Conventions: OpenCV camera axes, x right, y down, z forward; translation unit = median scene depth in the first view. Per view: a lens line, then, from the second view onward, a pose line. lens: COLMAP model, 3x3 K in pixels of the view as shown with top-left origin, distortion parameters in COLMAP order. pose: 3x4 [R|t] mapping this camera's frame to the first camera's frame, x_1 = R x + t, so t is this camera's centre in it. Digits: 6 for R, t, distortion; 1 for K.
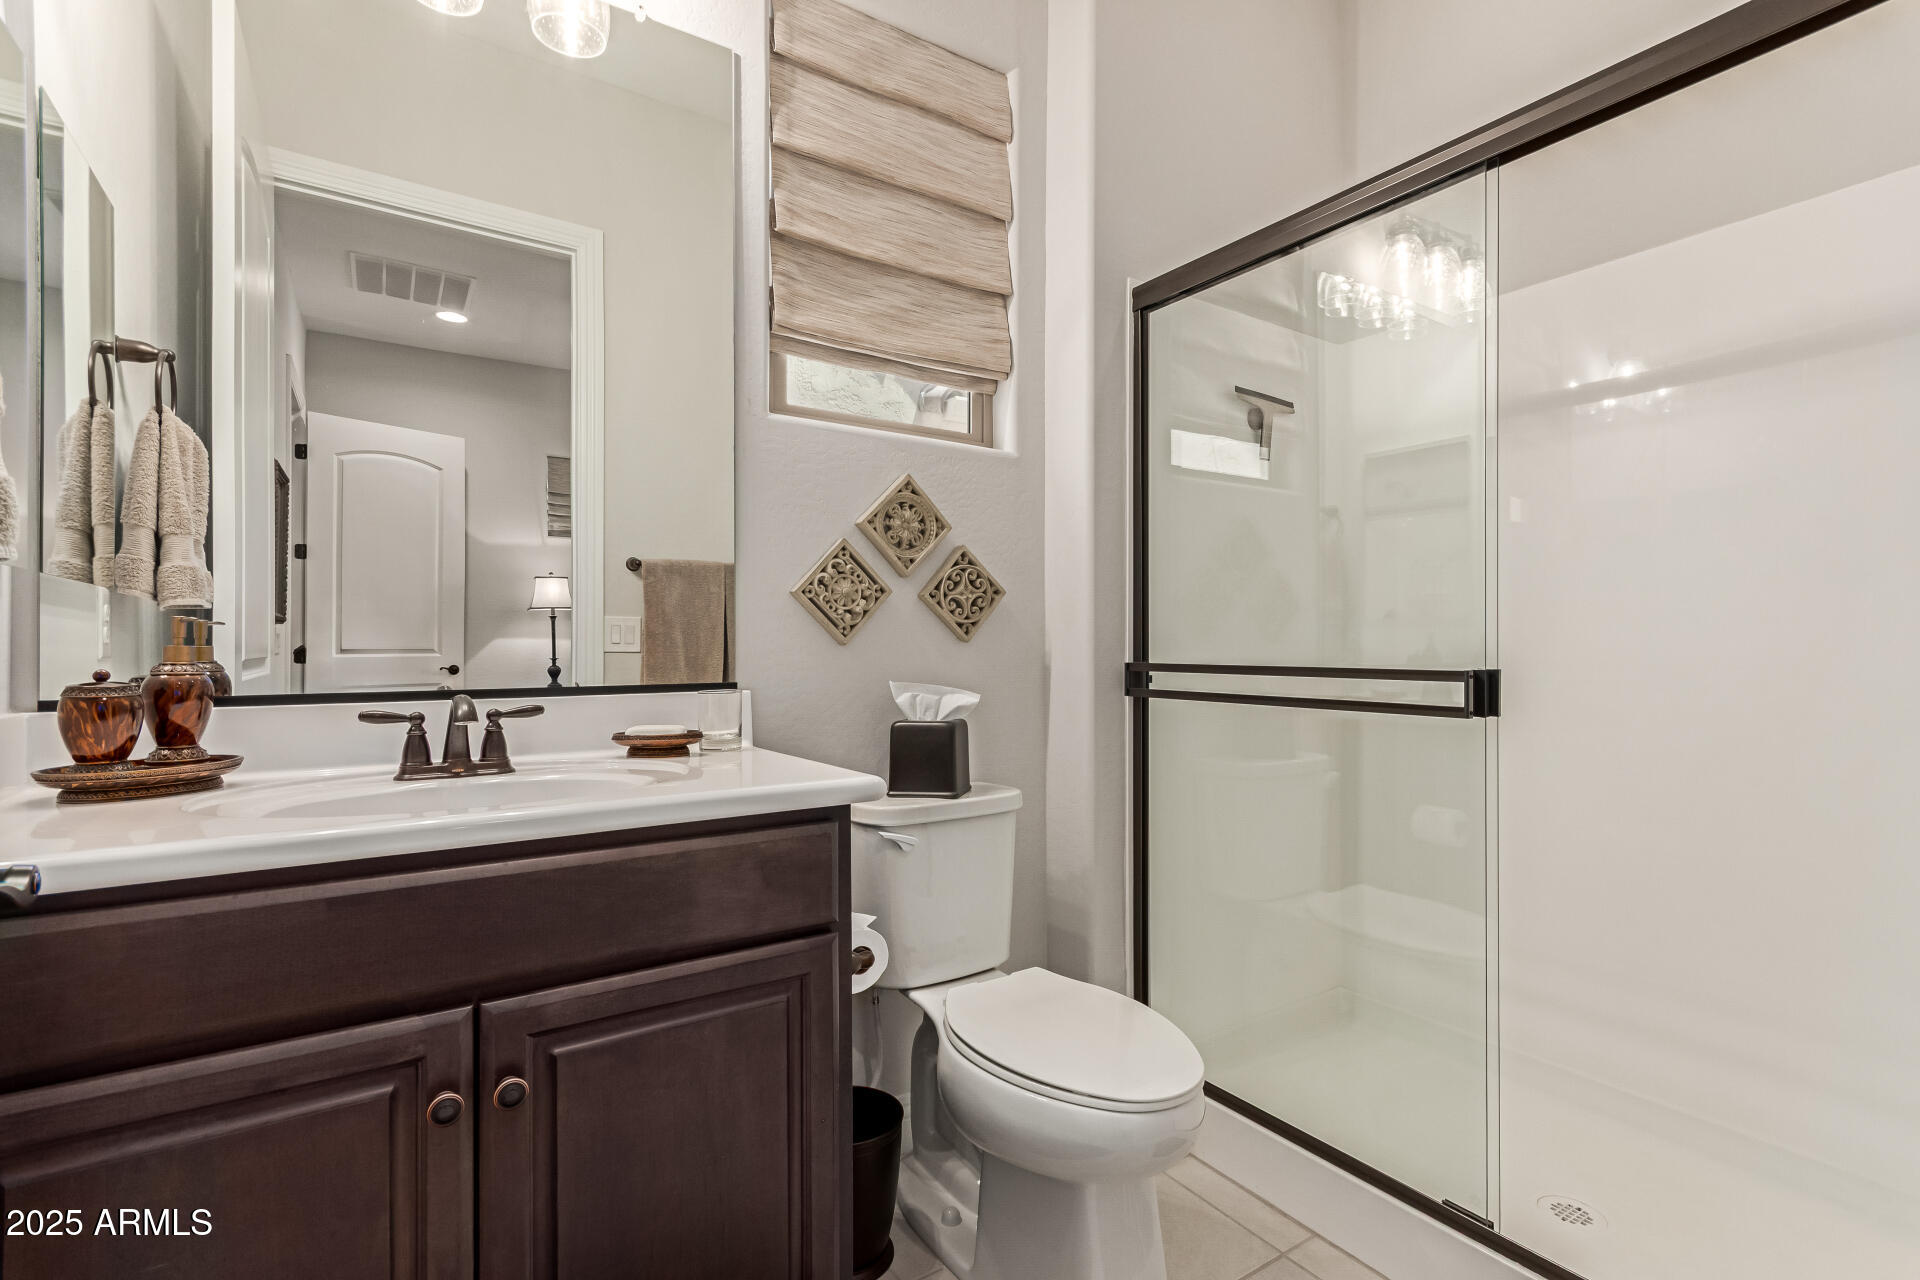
lens RADIAL K [[892.0, 0, 969.4], [0, 892.0, 644.4], [0, 0, 1]] dist [0.001756, 0.000455]
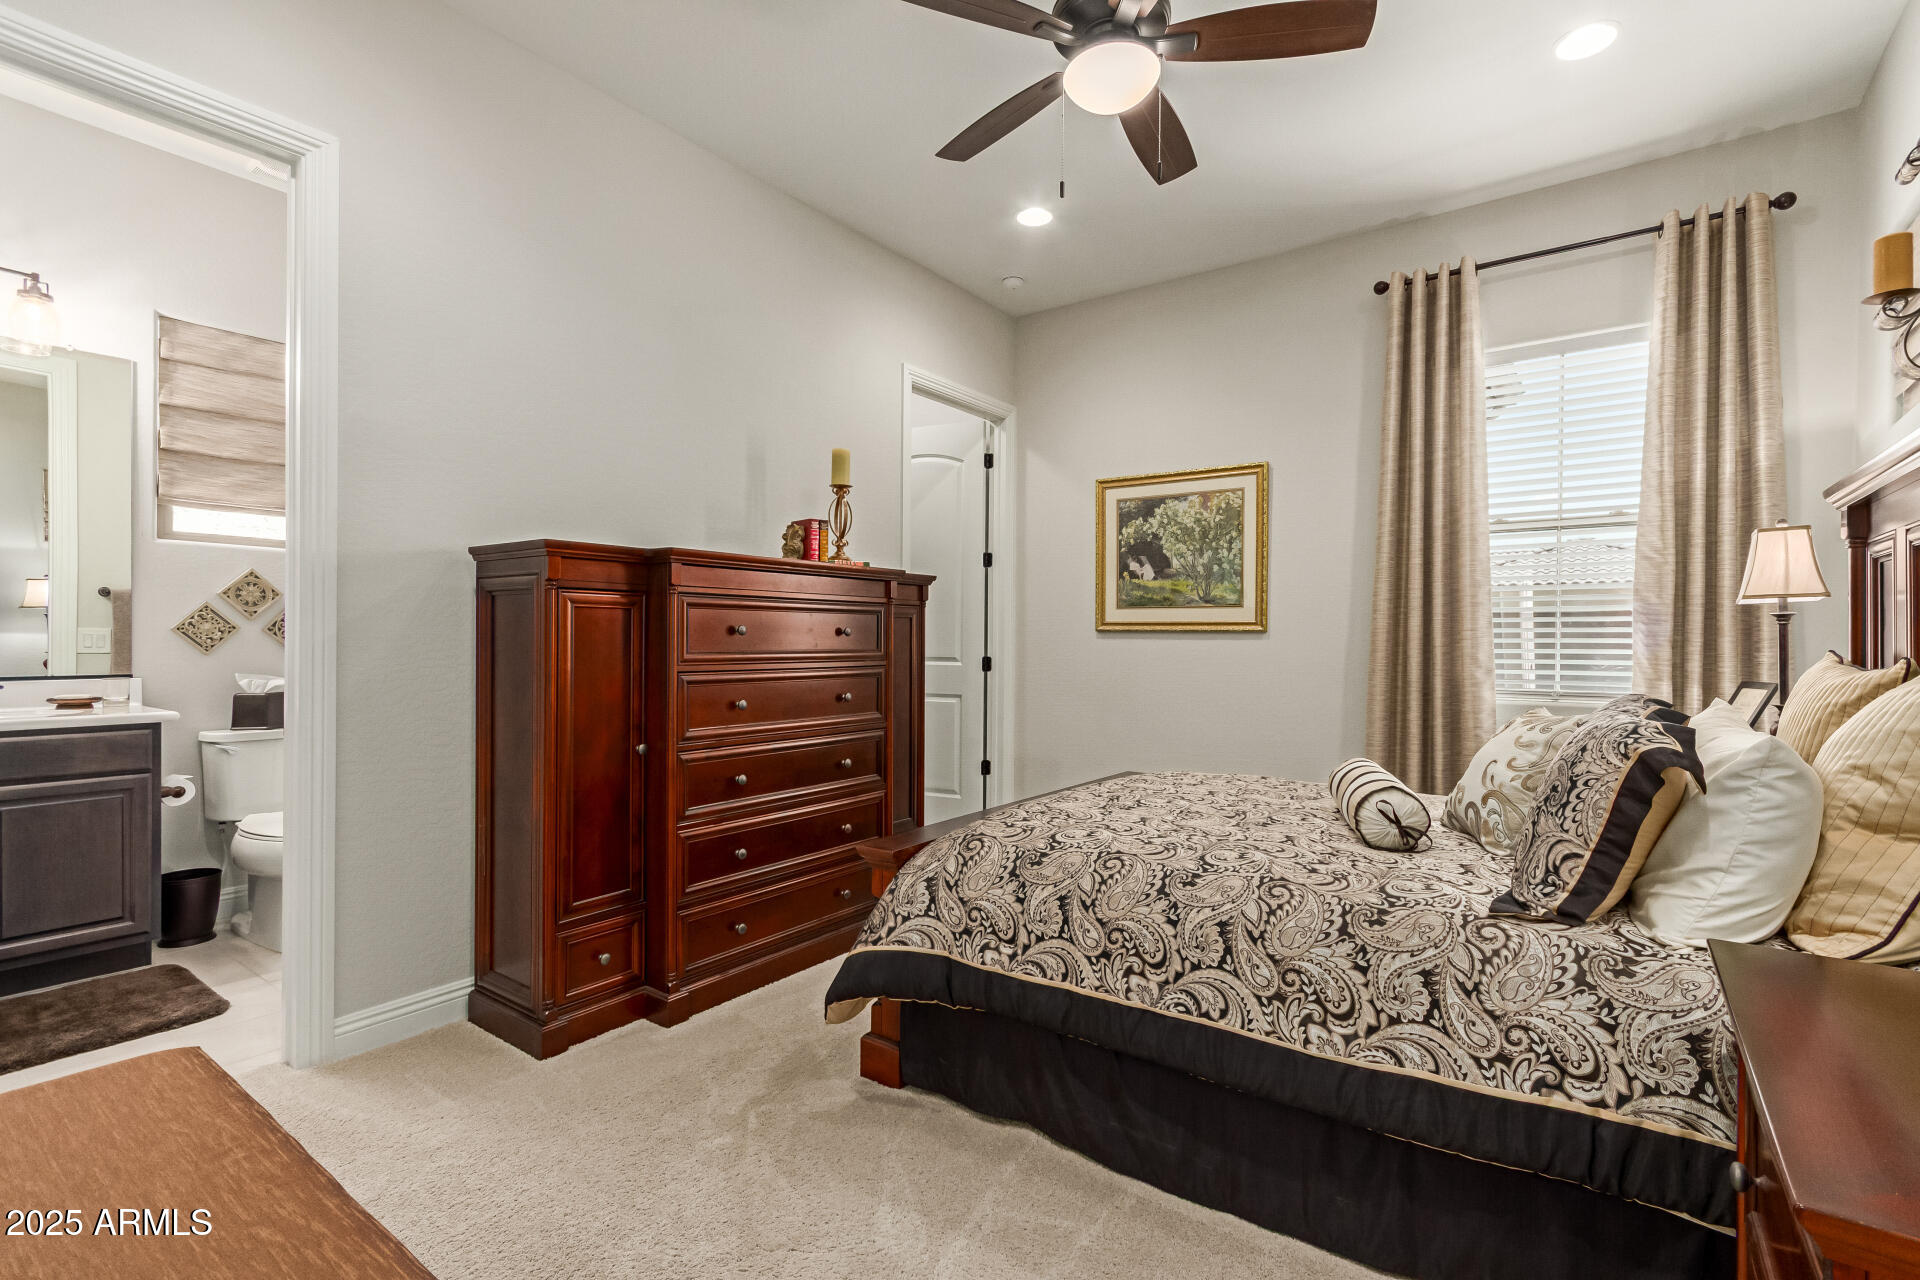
lens RADIAL K [[892.0, 0, 969.4], [0, 892.0, 644.4], [0, 0, 1]] dist [0.001756, 0.000455]
pose [[0.940331, 0.010289, 0.340105, 0.775755], [-0.012863, 0.999903, 0.005316, -0.055252], [-0.340017, -0.009374, 0.940372, -1.438179]]
